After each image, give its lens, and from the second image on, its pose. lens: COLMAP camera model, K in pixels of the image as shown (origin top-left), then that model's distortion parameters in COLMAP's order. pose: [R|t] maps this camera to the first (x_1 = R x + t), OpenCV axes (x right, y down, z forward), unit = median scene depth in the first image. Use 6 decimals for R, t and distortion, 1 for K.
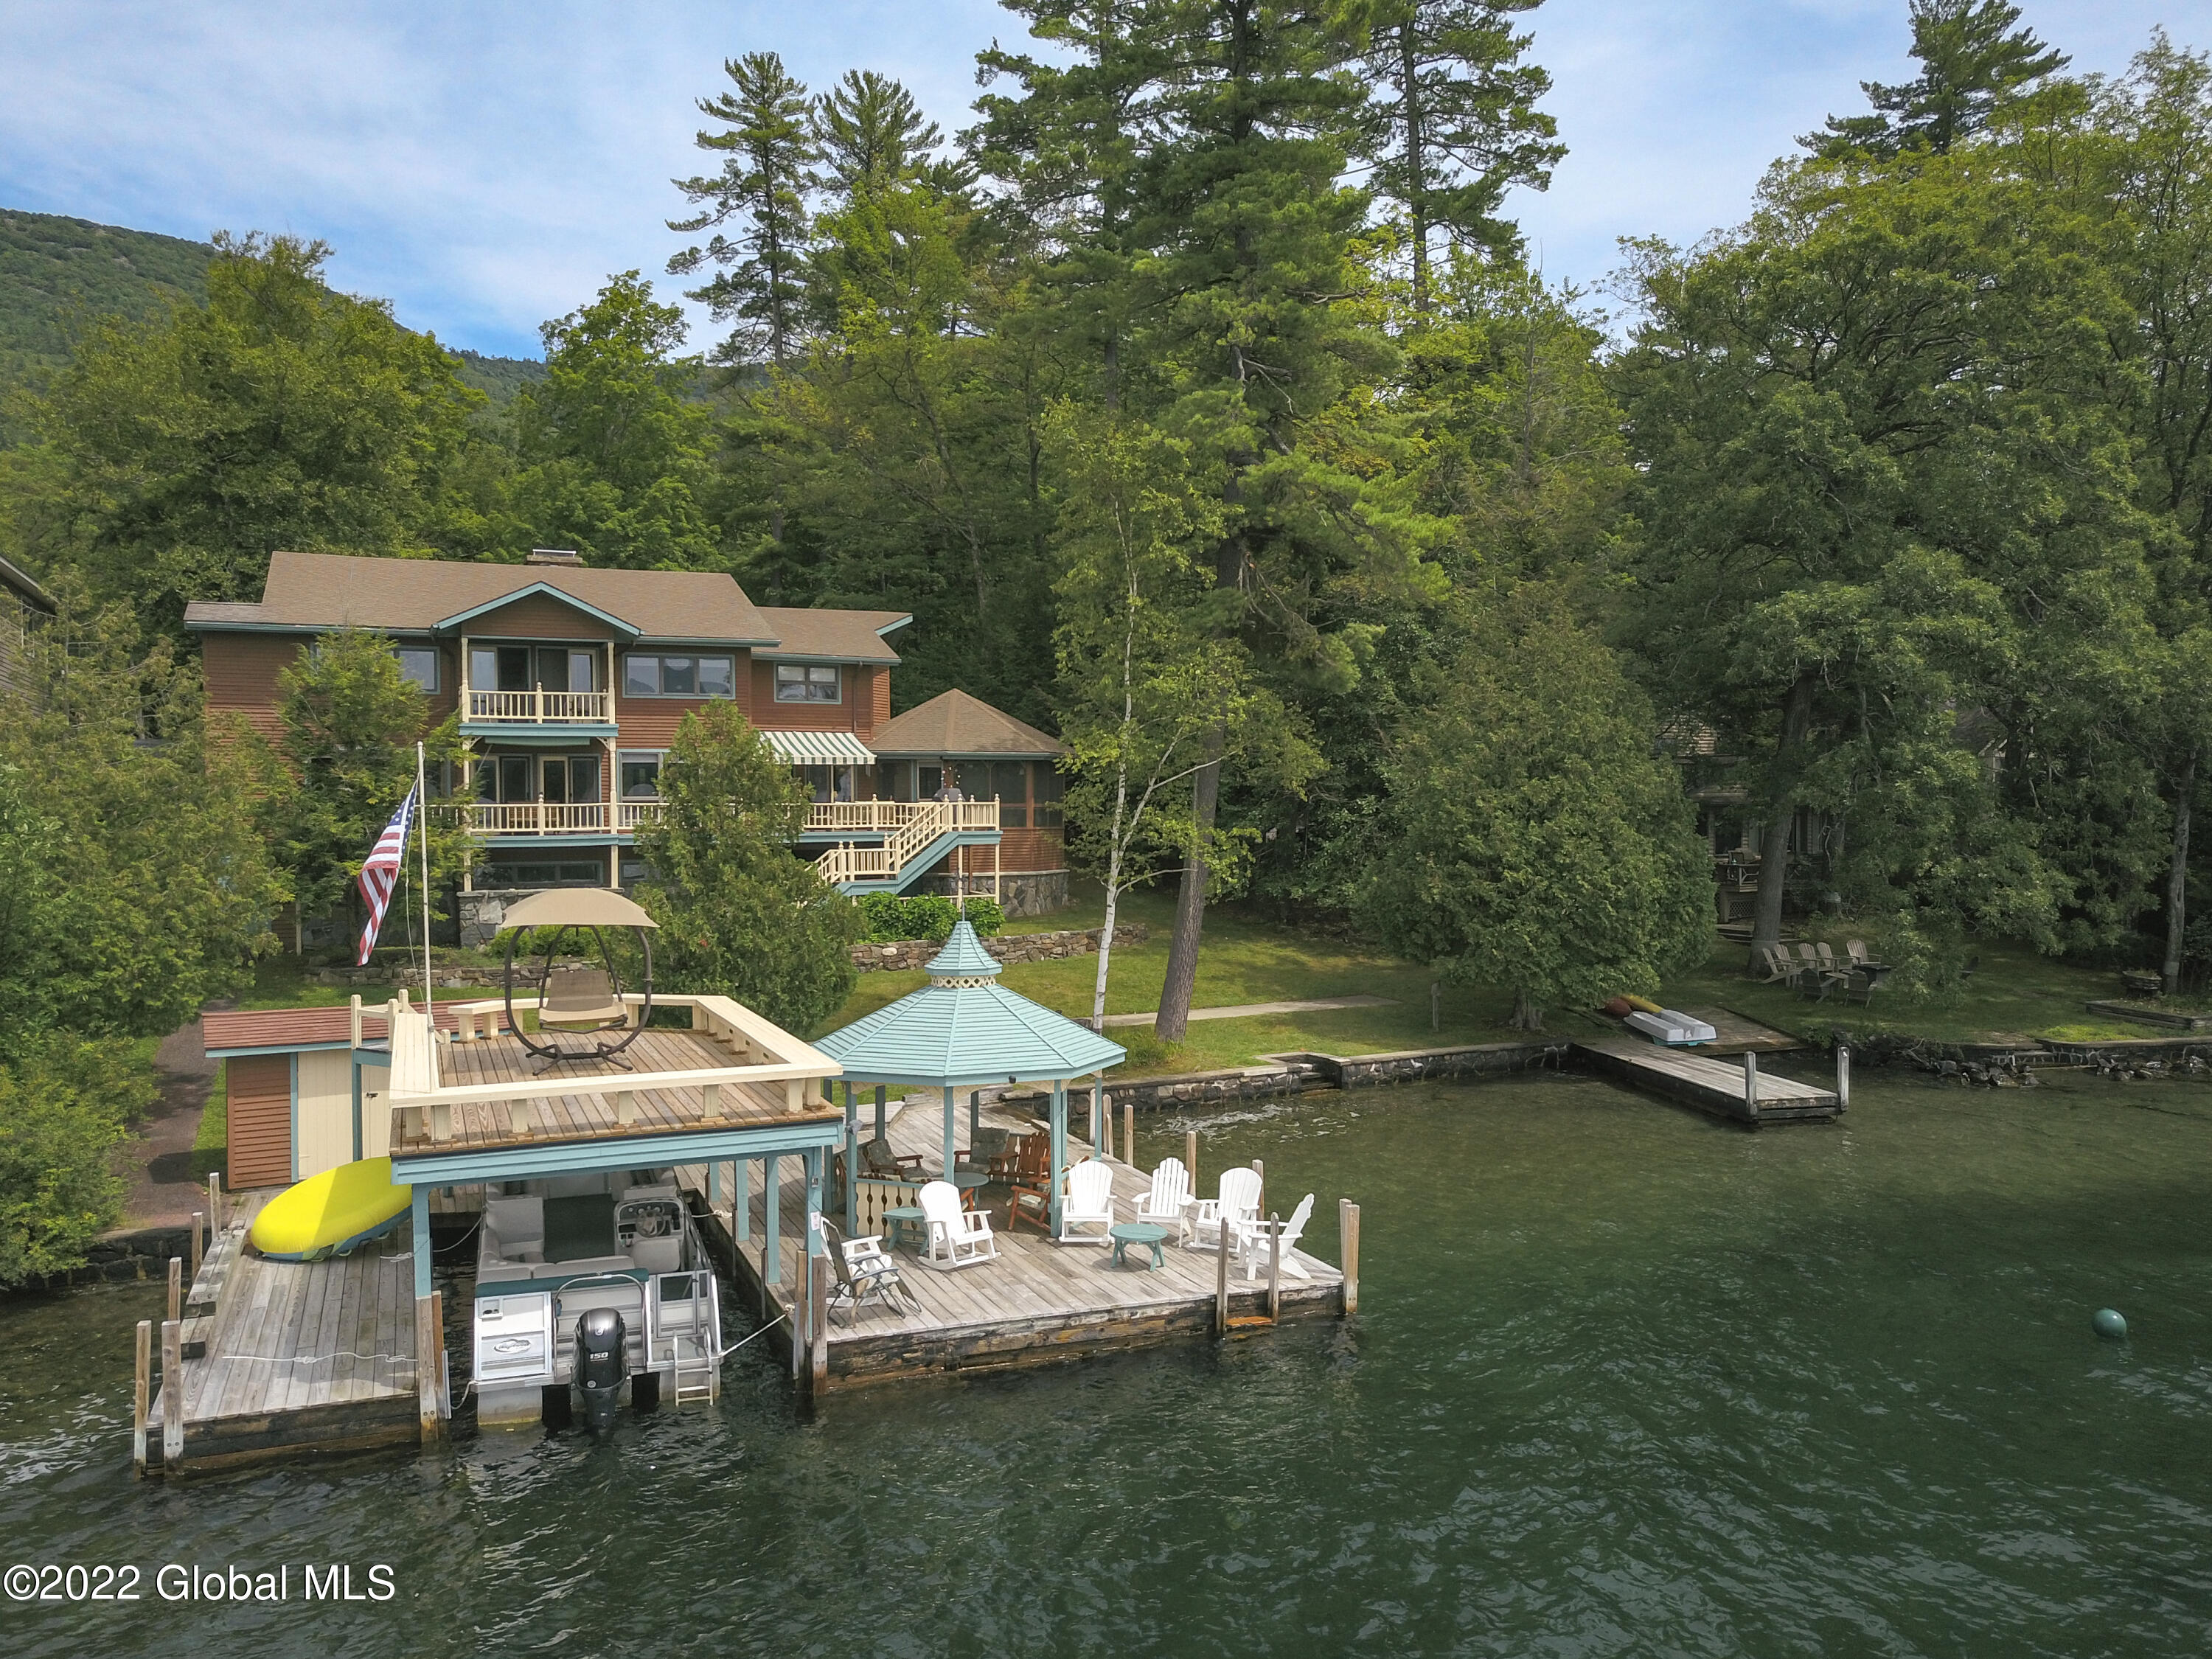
lens RADIAL K [[1679.0, 0, 1080.6], [0, 1679.0, 872.6], [0, 0, 1]] dist [0.043917, 0.003002]
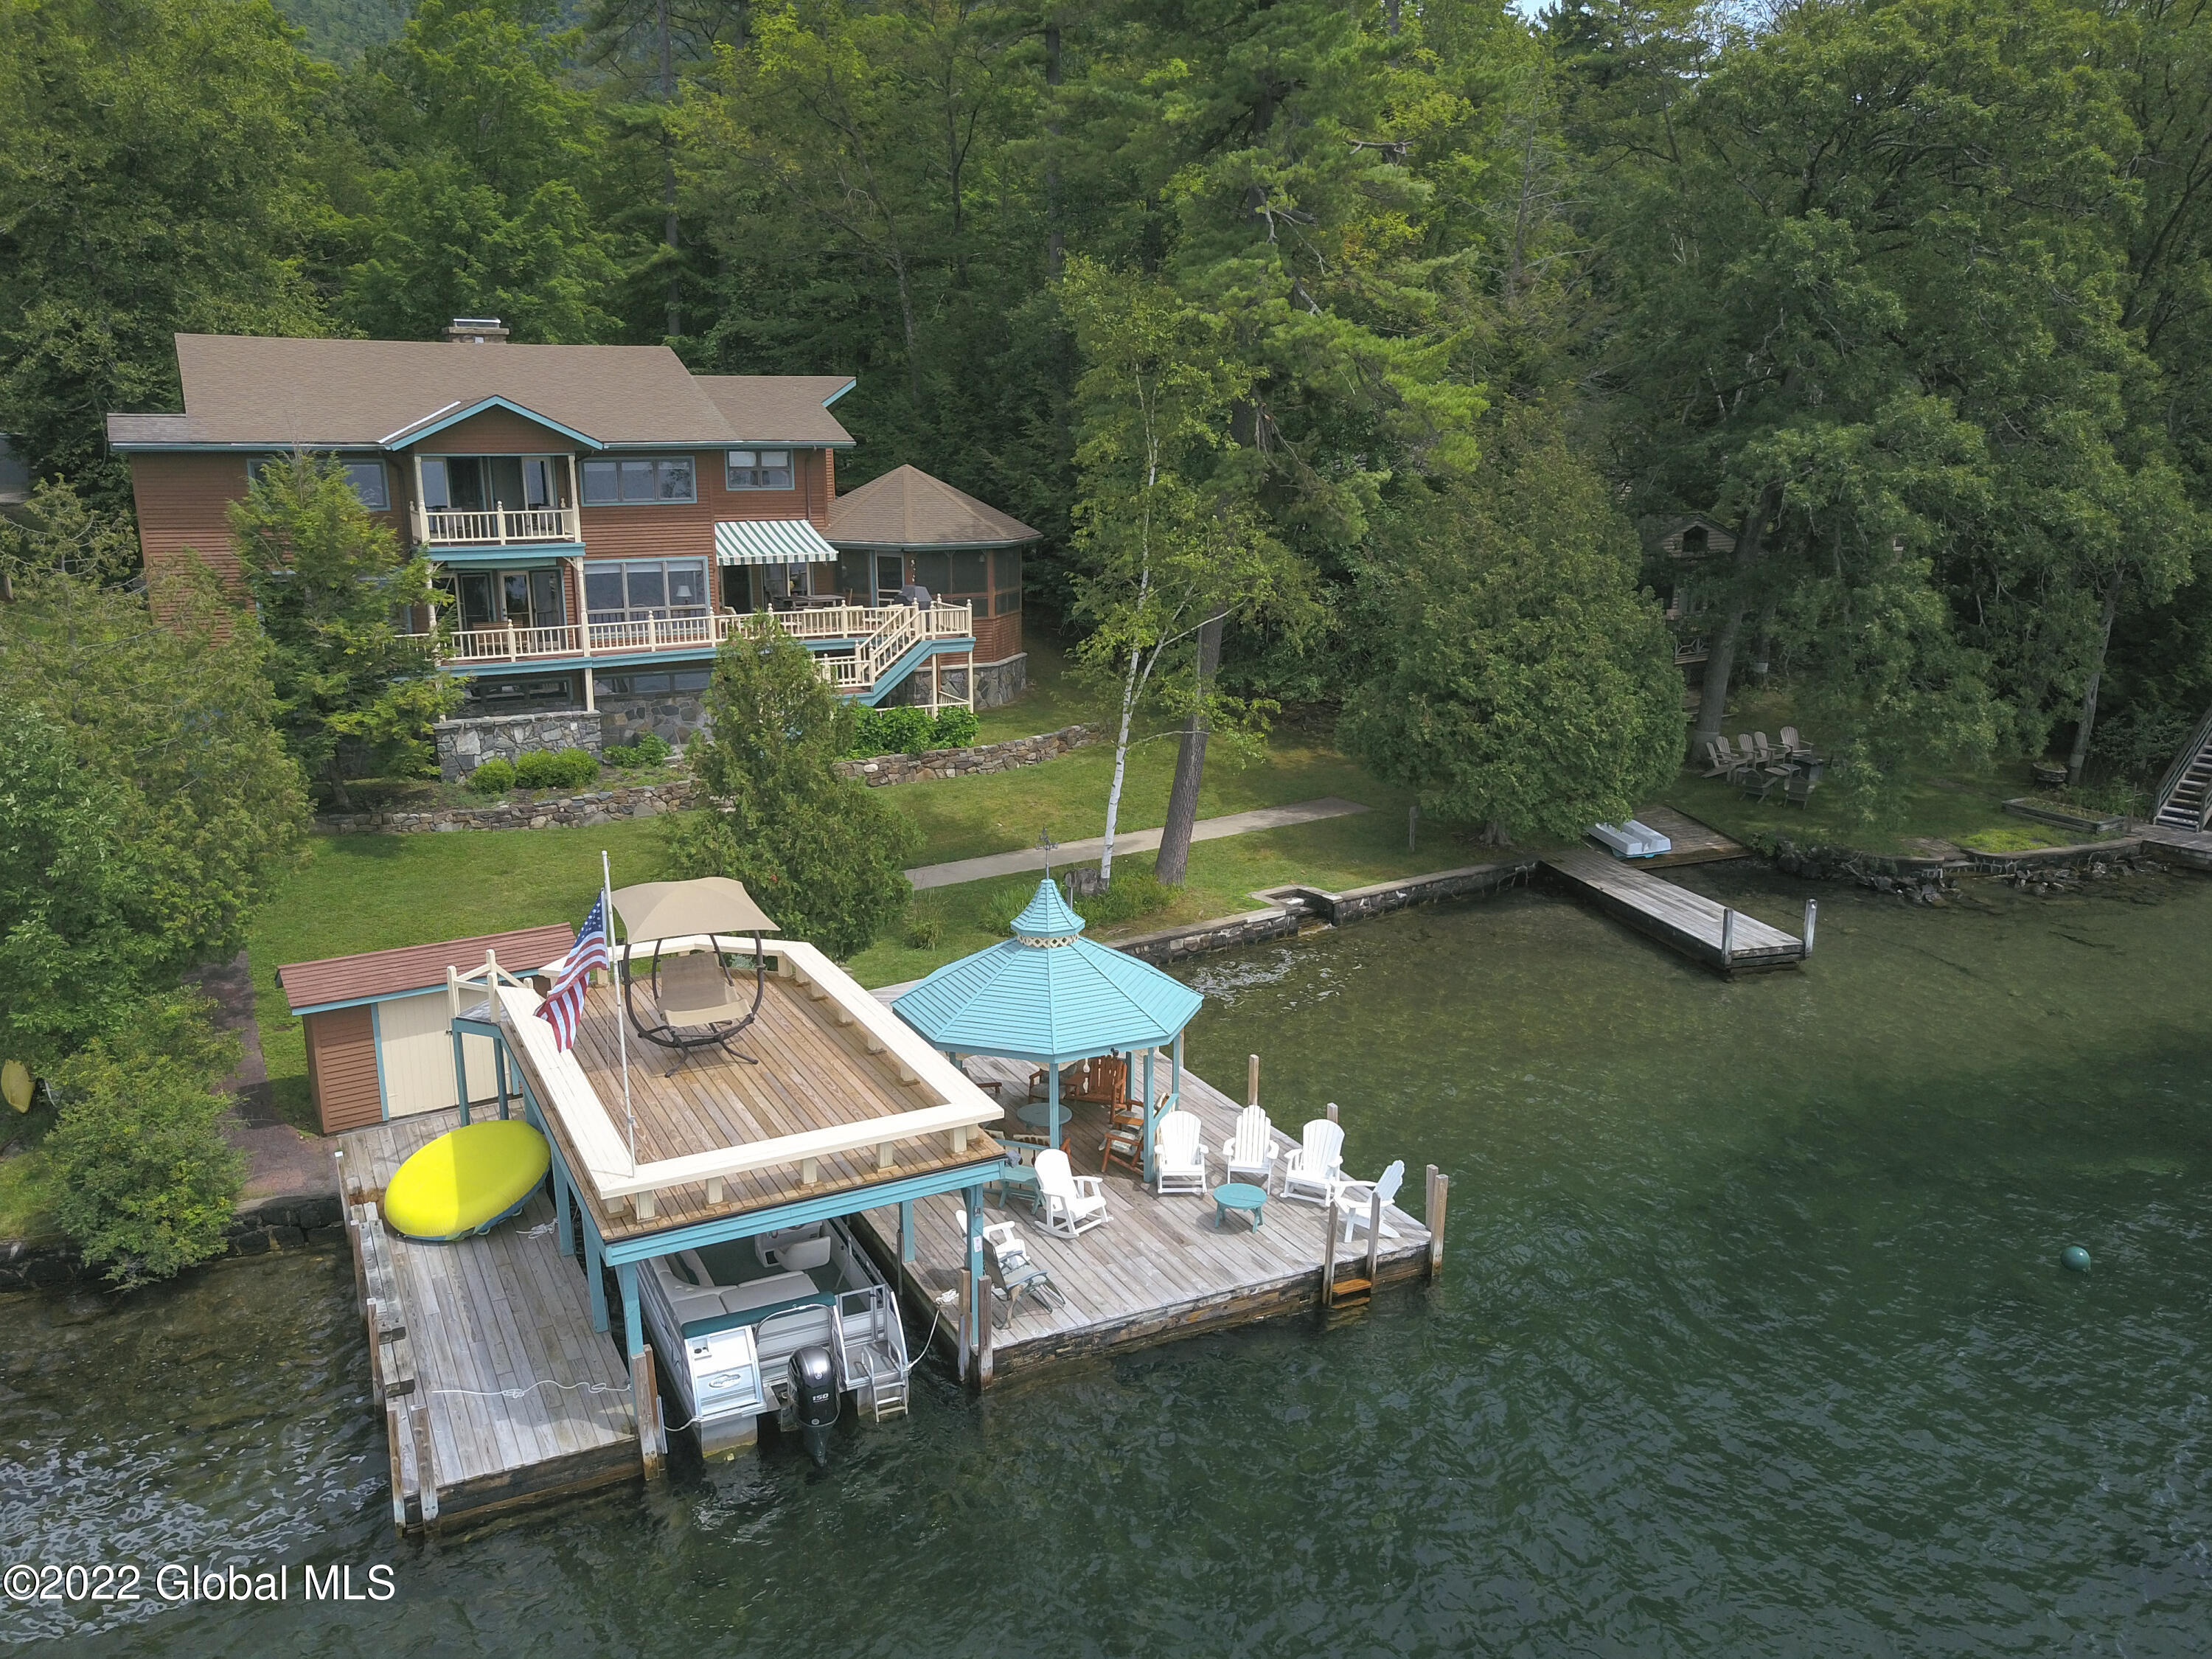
lens RADIAL K [[1680.7, 0, 1079.5], [0, 1680.7, 859.9], [0, 0, 1]] dist [0.044821, -0.001062]
pose [[0.996525, -0.019045, 0.081093, -0.086292], [0.002113, 0.978977, 0.203957, -0.124024], [-0.083272, -0.203077, 0.975615, -0.001970]]
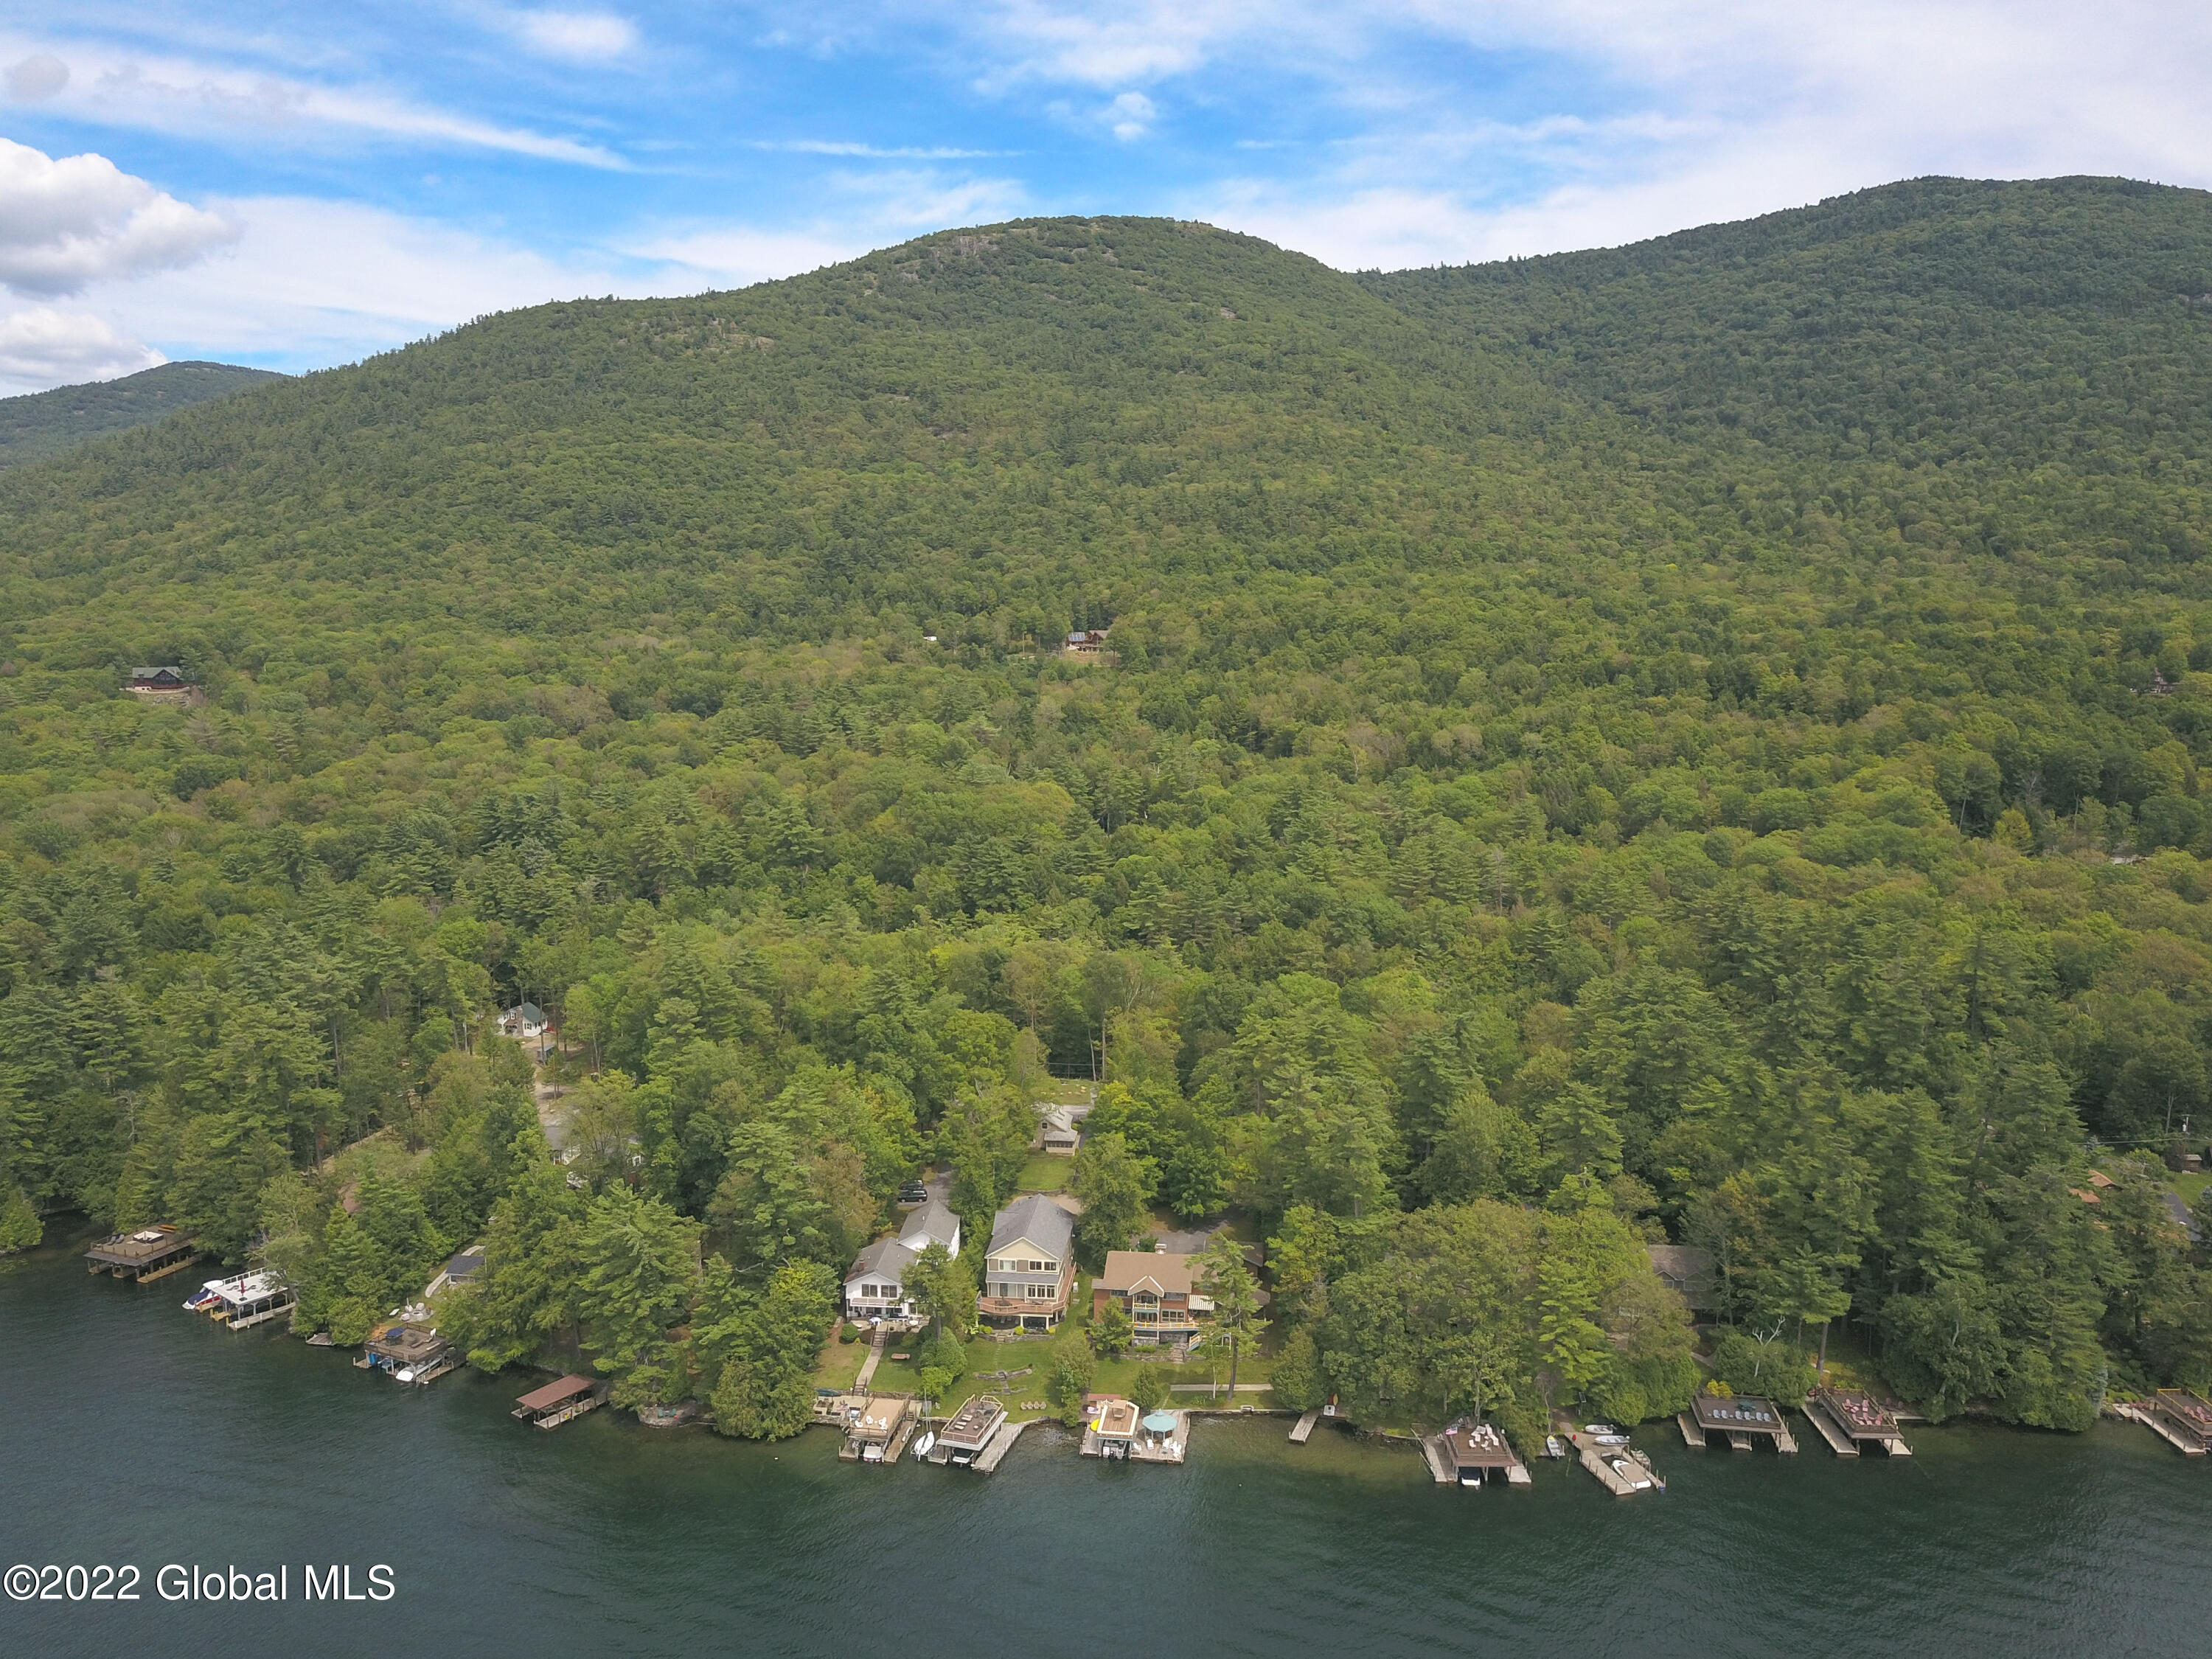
lens RADIAL K [[1695.1, 0, 1091.7], [0, 1695.1, 856.6], [0, 0, 1]] dist [0.030119, 0.002431]
pose [[0.870606, 0.080576, -0.485338, 2.450525], [-0.025217, 0.992509, 0.119544, -2.571750], [0.491335, -0.091837, 0.866116, -4.389779]]
